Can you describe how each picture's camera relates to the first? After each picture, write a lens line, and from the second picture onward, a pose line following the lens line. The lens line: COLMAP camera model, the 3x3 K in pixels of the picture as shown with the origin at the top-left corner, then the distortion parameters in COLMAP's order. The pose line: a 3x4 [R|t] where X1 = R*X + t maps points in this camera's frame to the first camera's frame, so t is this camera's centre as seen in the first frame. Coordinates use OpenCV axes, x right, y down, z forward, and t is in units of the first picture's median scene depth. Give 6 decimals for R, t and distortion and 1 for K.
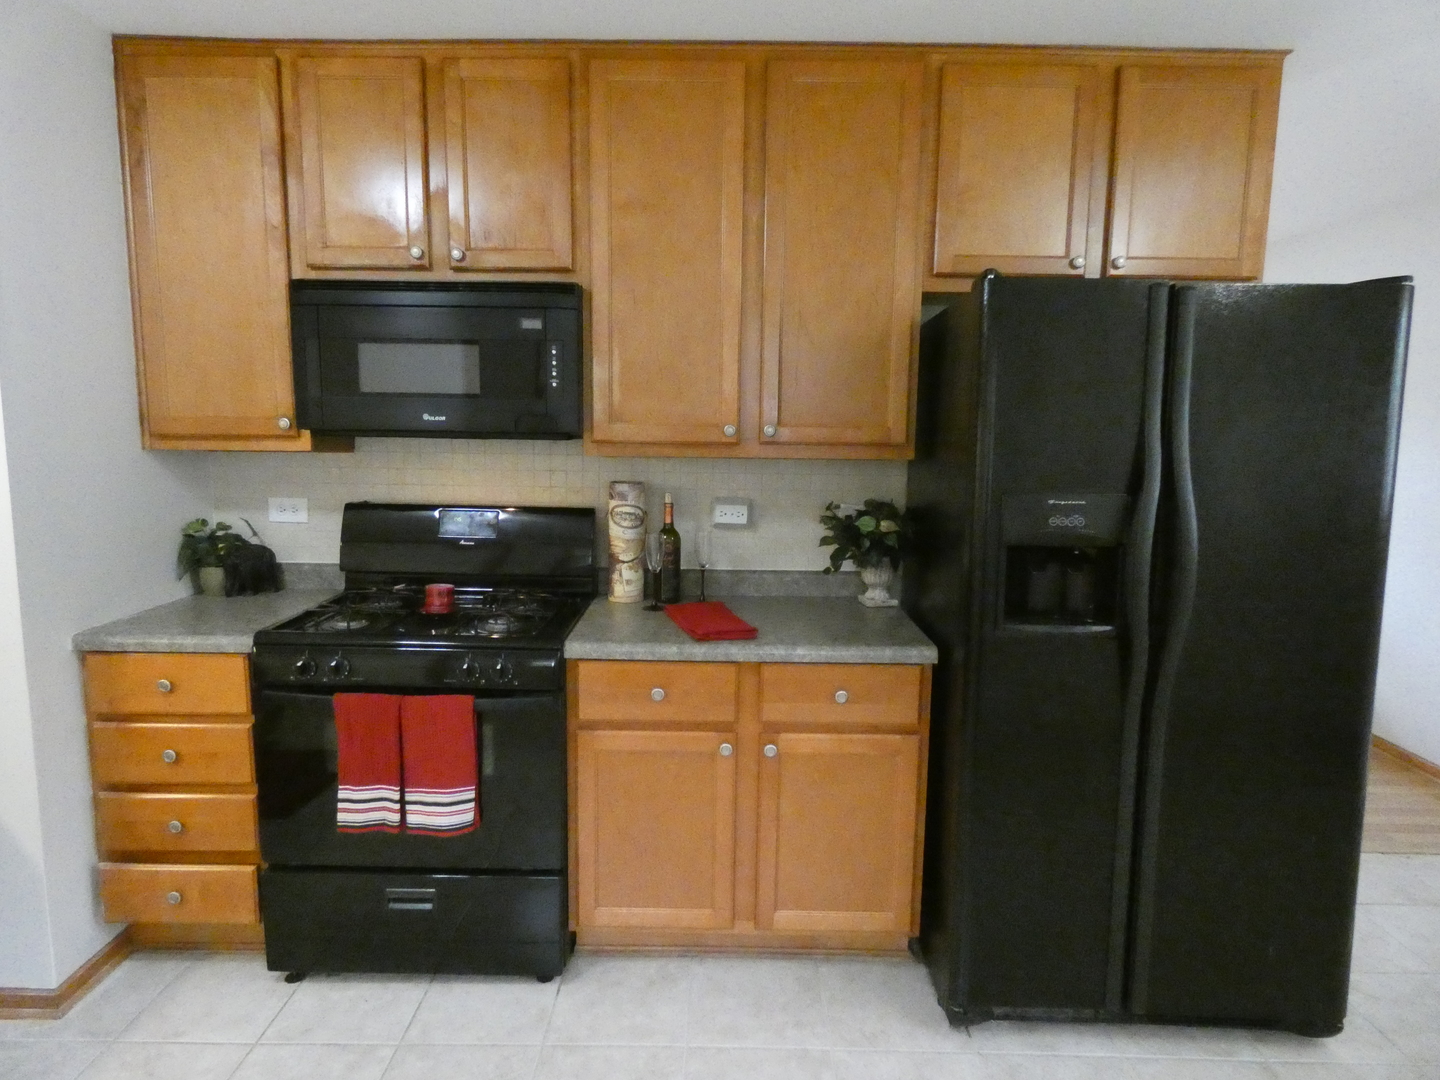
lens RADIAL K [[851.9, 0, 720.0], [0, 851.9, 540.0], [0, 0, 1]] dist [-0.001421, -0.000275]
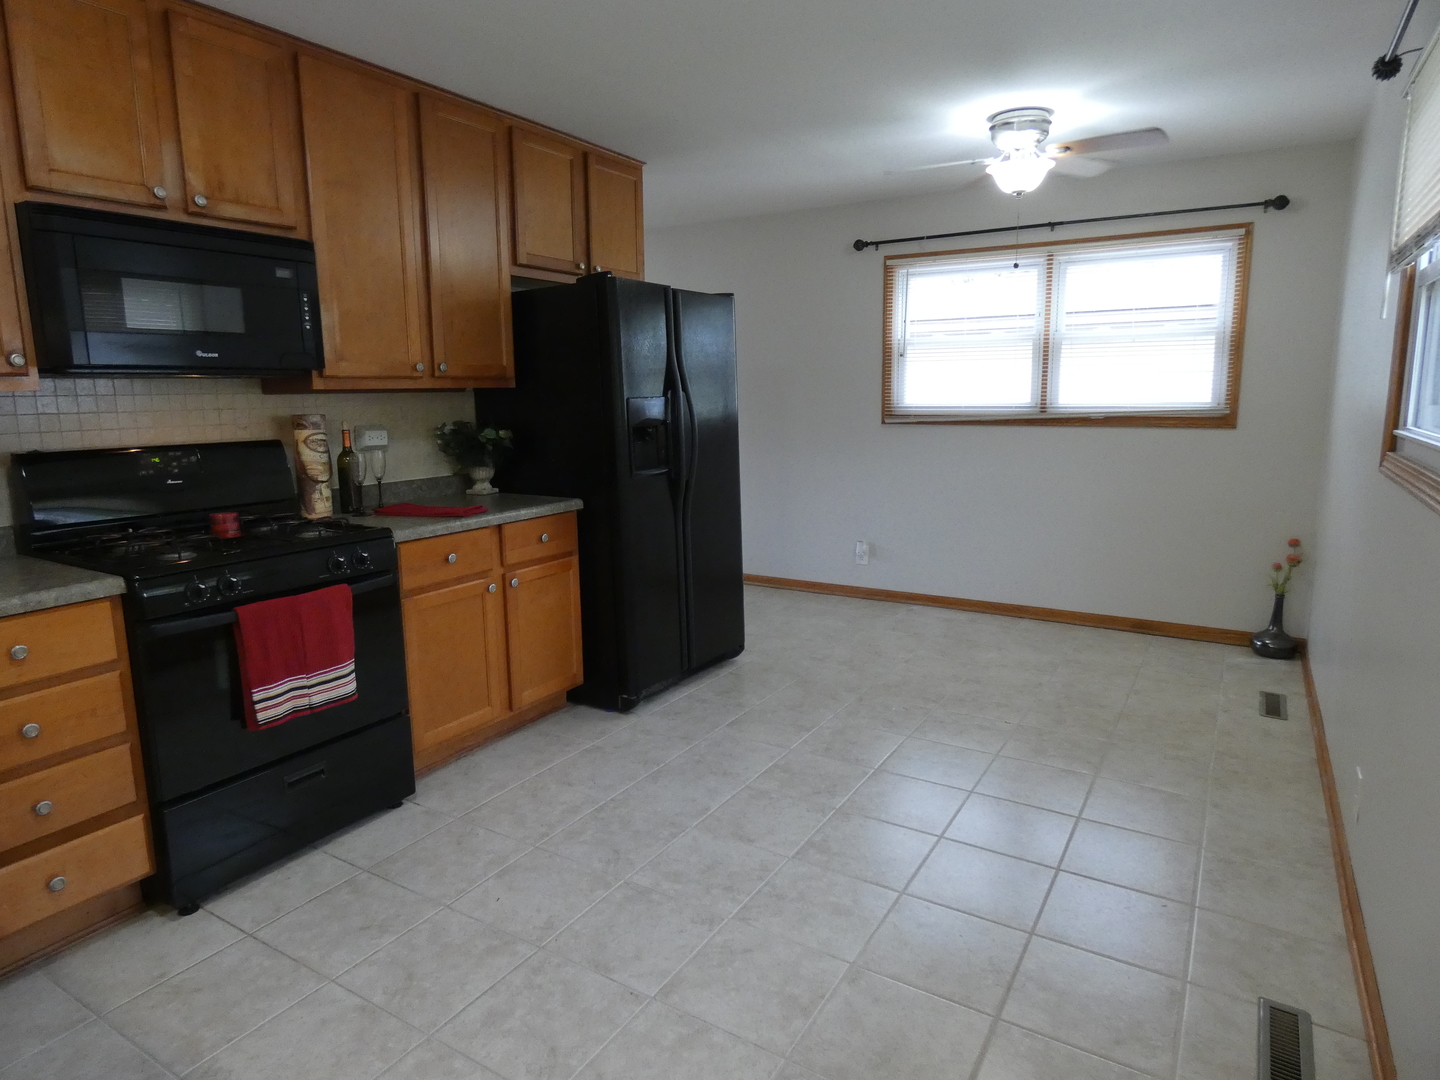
lens RADIAL K [[865.6, 0, 720.0], [0, 865.6, 540.0], [0, 0, 1]] dist [-0.002040, -0.007069]
pose [[0.517118, -0.166530, 0.839558, -0.958066], [0.133358, 0.984587, 0.113157, 0.048132], [-0.845461, 0.053446, 0.531355, -0.103567]]
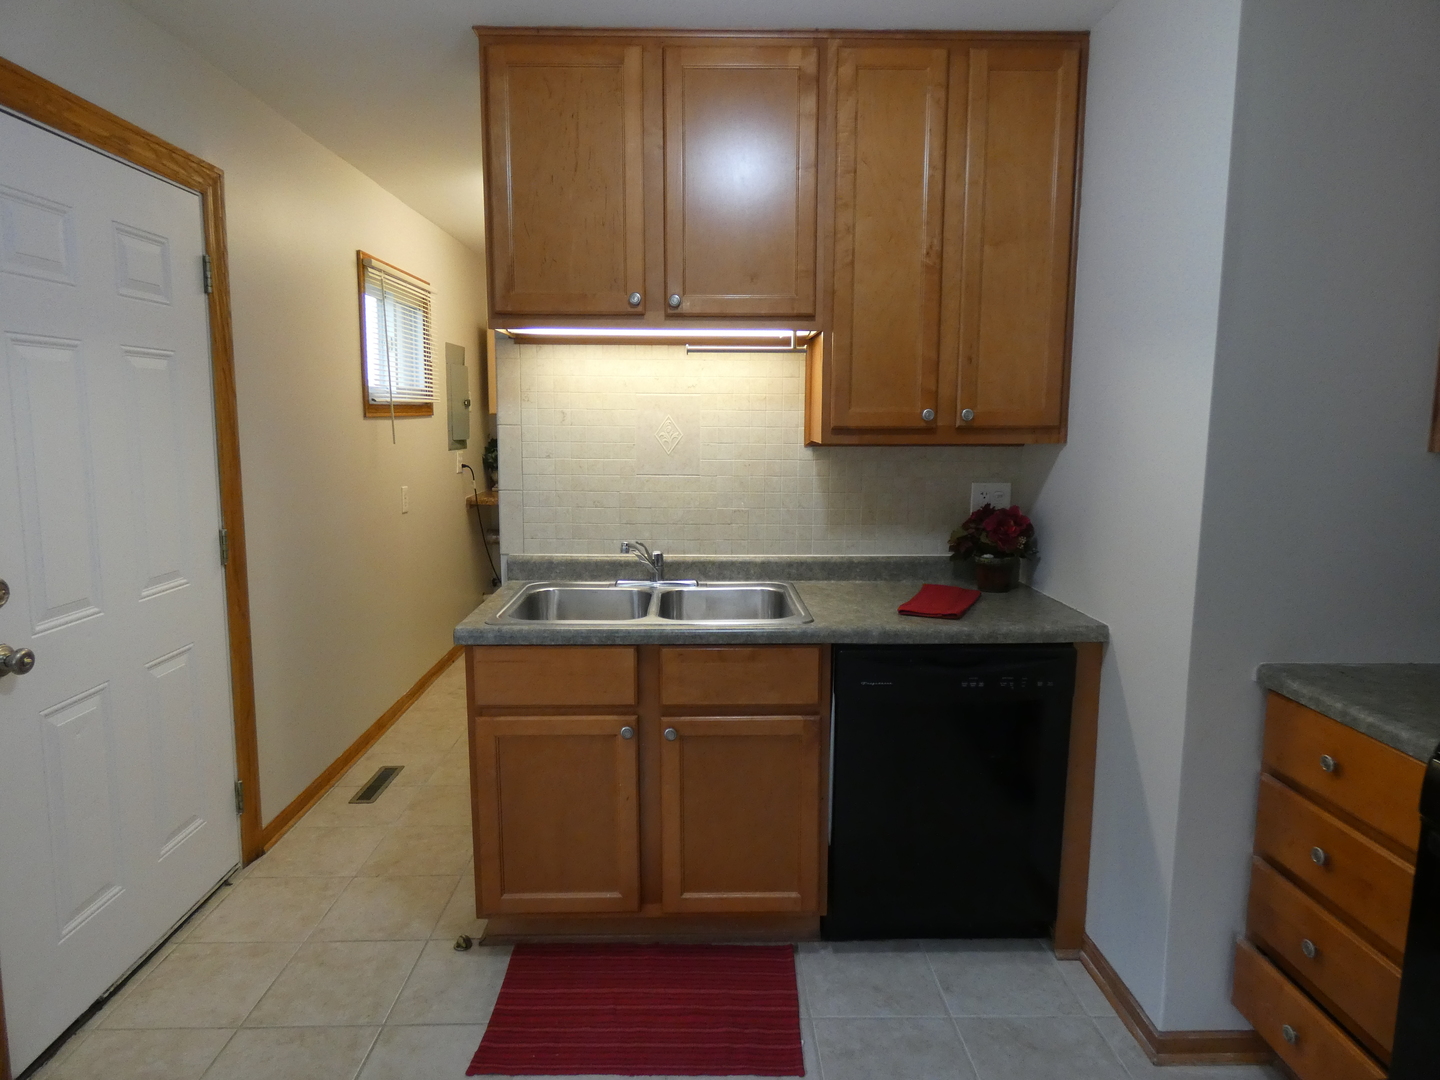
lens RADIAL K [[865.6, 0, 720.0], [0, 865.6, 540.0], [0, 0, 1]] dist [-0.002040, -0.007069]
pose [[0.025937, 0.123624, -0.991990, 0.055981], [-0.140408, 0.982938, 0.118825, -0.034860], [0.989754, 0.136201, 0.042852, 0.402311]]
